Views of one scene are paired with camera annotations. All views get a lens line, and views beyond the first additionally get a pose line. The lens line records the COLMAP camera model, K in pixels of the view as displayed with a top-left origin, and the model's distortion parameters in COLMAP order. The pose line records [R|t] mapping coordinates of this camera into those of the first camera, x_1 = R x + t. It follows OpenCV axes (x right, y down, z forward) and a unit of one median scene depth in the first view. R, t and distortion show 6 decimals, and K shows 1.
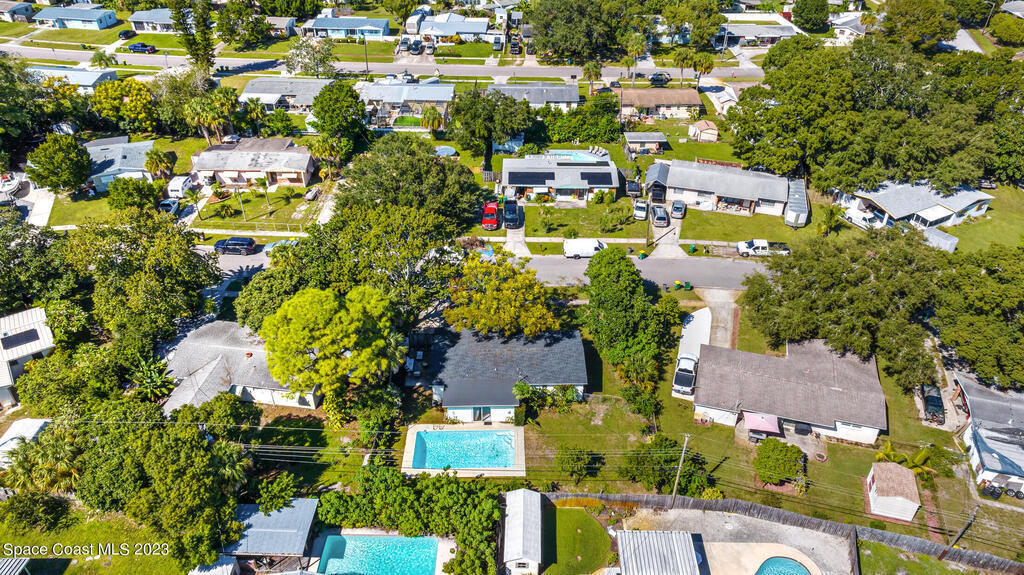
lens RADIAL K [[728.1, 0, 516.5], [0, 728.1, 287.1], [0, 0, 1]] dist [-0.019836, -0.001176]
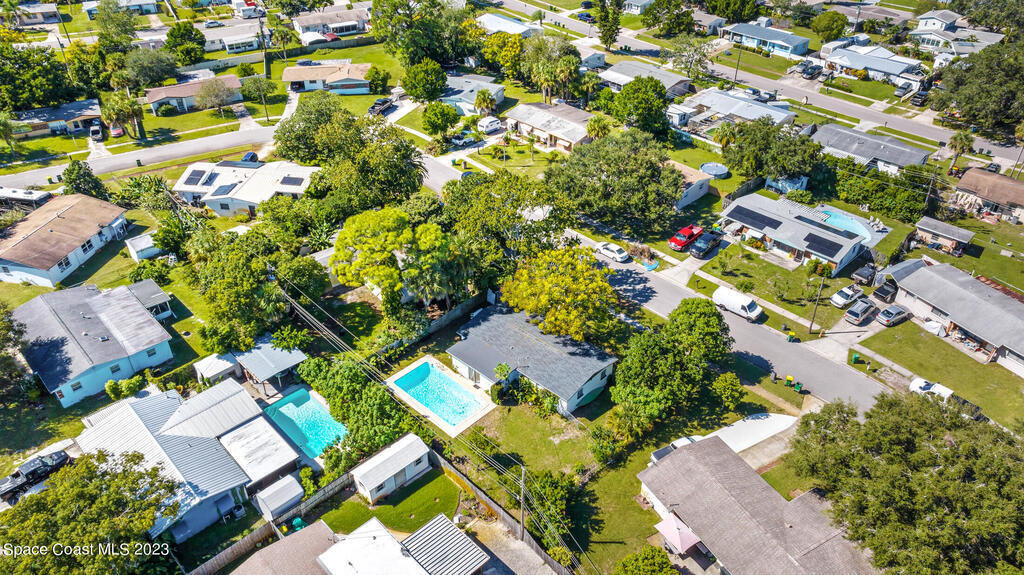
lens RADIAL K [[717.7, 0, 518.1], [0, 717.7, 286.4], [0, 0, 1]] dist [-0.019329, 0.005070]
pose [[0.712641, 0.398458, -0.577385, 0.367337], [-0.399984, 0.906937, 0.132202, -0.073094], [0.576329, 0.136733, 0.805698, 0.108459]]
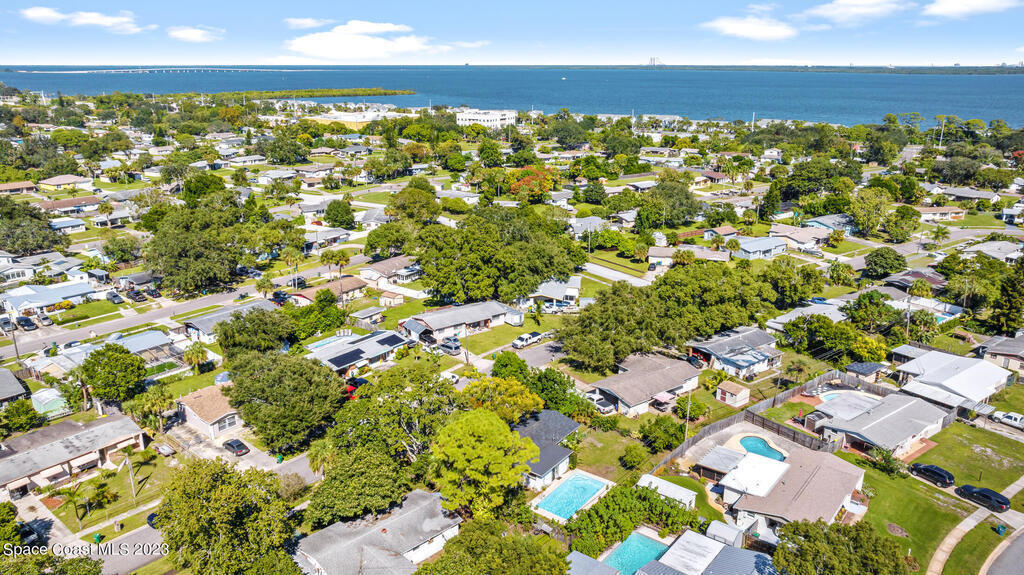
lens RADIAL K [[717.7, 0, 518.1], [0, 717.7, 286.4], [0, 0, 1]] dist [-0.019329, 0.005070]
pose [[0.610110, -0.242304, 0.754357, -0.647896], [0.459469, 0.883852, -0.087711, -0.026749], [-0.645487, 0.400117, 0.650579, 0.042113]]
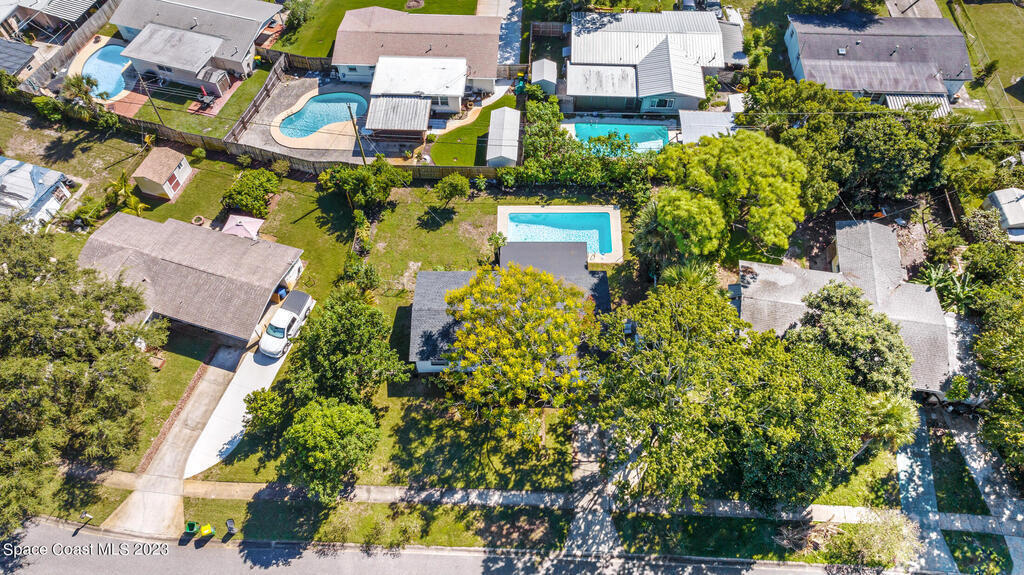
lens RADIAL K [[717.7, 0, 518.1], [0, 717.7, 286.4], [0, 0, 1]] dist [-0.019329, 0.005070]
pose [[-0.999602, -0.026695, 0.009139, -0.017101], [0.009848, -0.026539, 0.999599, -0.465763], [-0.026441, 0.999291, 0.026791, 0.666005]]
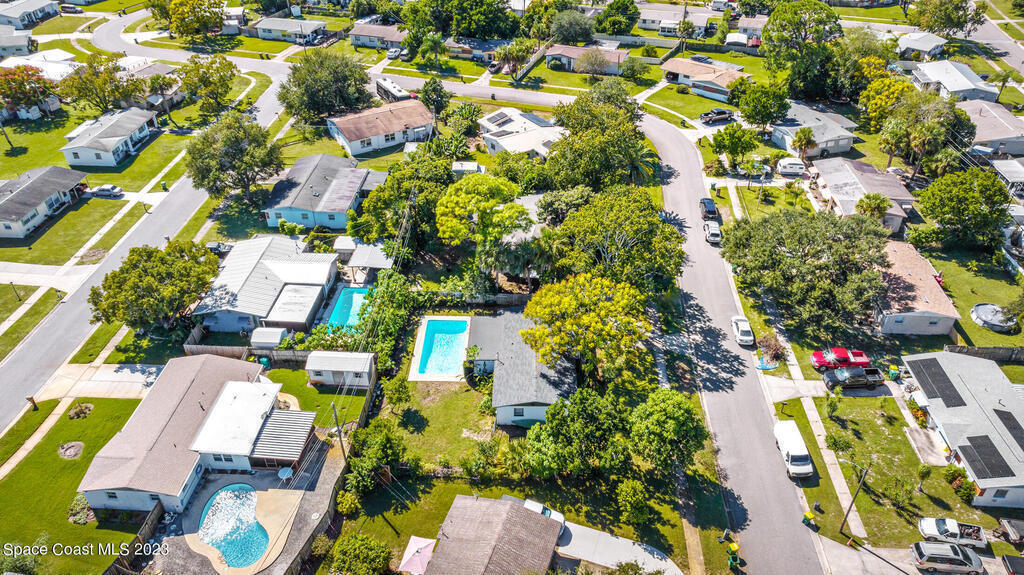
lens RADIAL K [[717.7, 0, 518.1], [0, 717.7, 286.4], [0, 0, 1]] dist [-0.019329, 0.005070]
pose [[-0.042635, 0.569881, -0.820620, 0.531287], [-0.574879, 0.657779, 0.486663, -0.309158], [0.817127, 0.492507, 0.299568, 0.444087]]
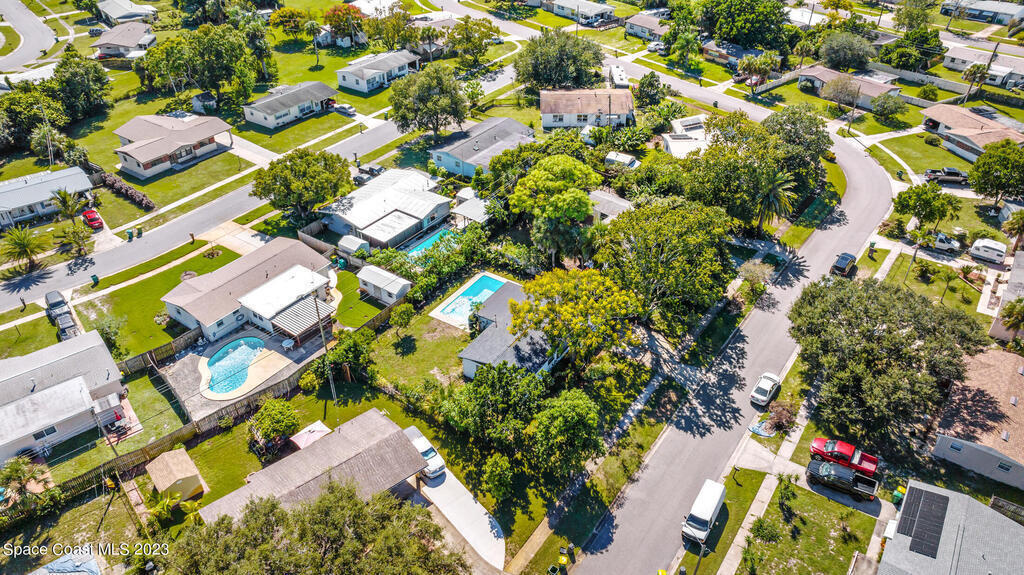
lens RADIAL K [[717.7, 0, 518.1], [0, 717.7, 286.4], [0, 0, 1]] dist [-0.019329, 0.005070]
pose [[-0.561994, 0.472128, -0.679159, 0.475548], [-0.480648, 0.481828, 0.732679, -0.484653], [0.673157, 0.738198, -0.043857, 0.691937]]
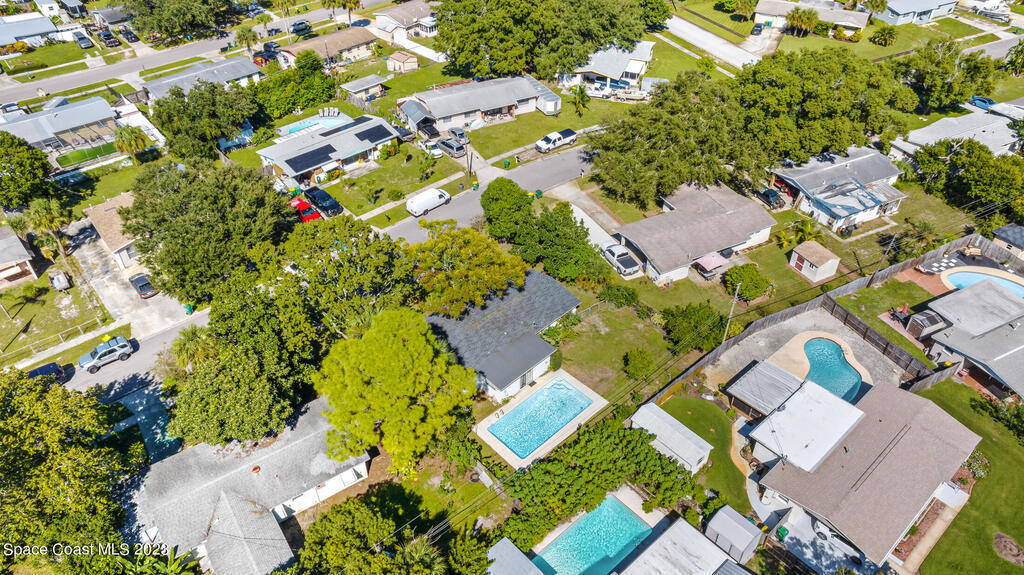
lens RADIAL K [[719.2, 0, 516.8], [0, 719.2, 286.5], [0, 0, 1]] dist [-0.050136, 0.066392]
pose [[0.730238, -0.438285, 0.524079, -0.328510], [0.397065, 0.896511, 0.196489, -0.082053], [-0.555960, 0.064610, 0.828694, 0.141523]]
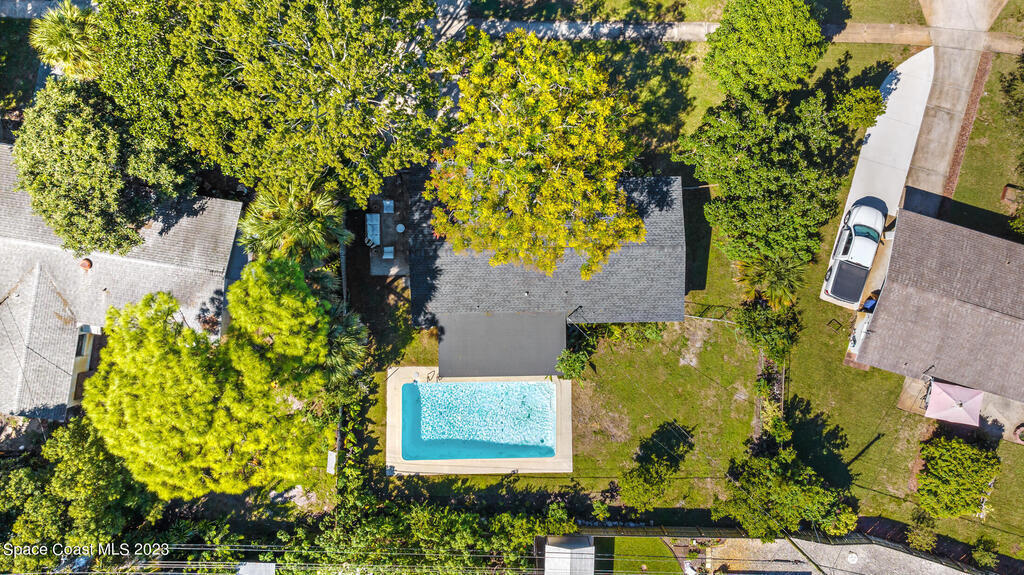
lens RADIAL K [[799.4, 0, 524.3], [0, 799.4, 246.2], [0, 0, 1]] dist [-0.018301, -0.000123]
pose [[0.999908, 0.010686, -0.008309, -0.017160], [0.000360, 0.592663, 0.805450, -0.281239], [0.013531, -0.805379, 0.592605, 0.447800]]
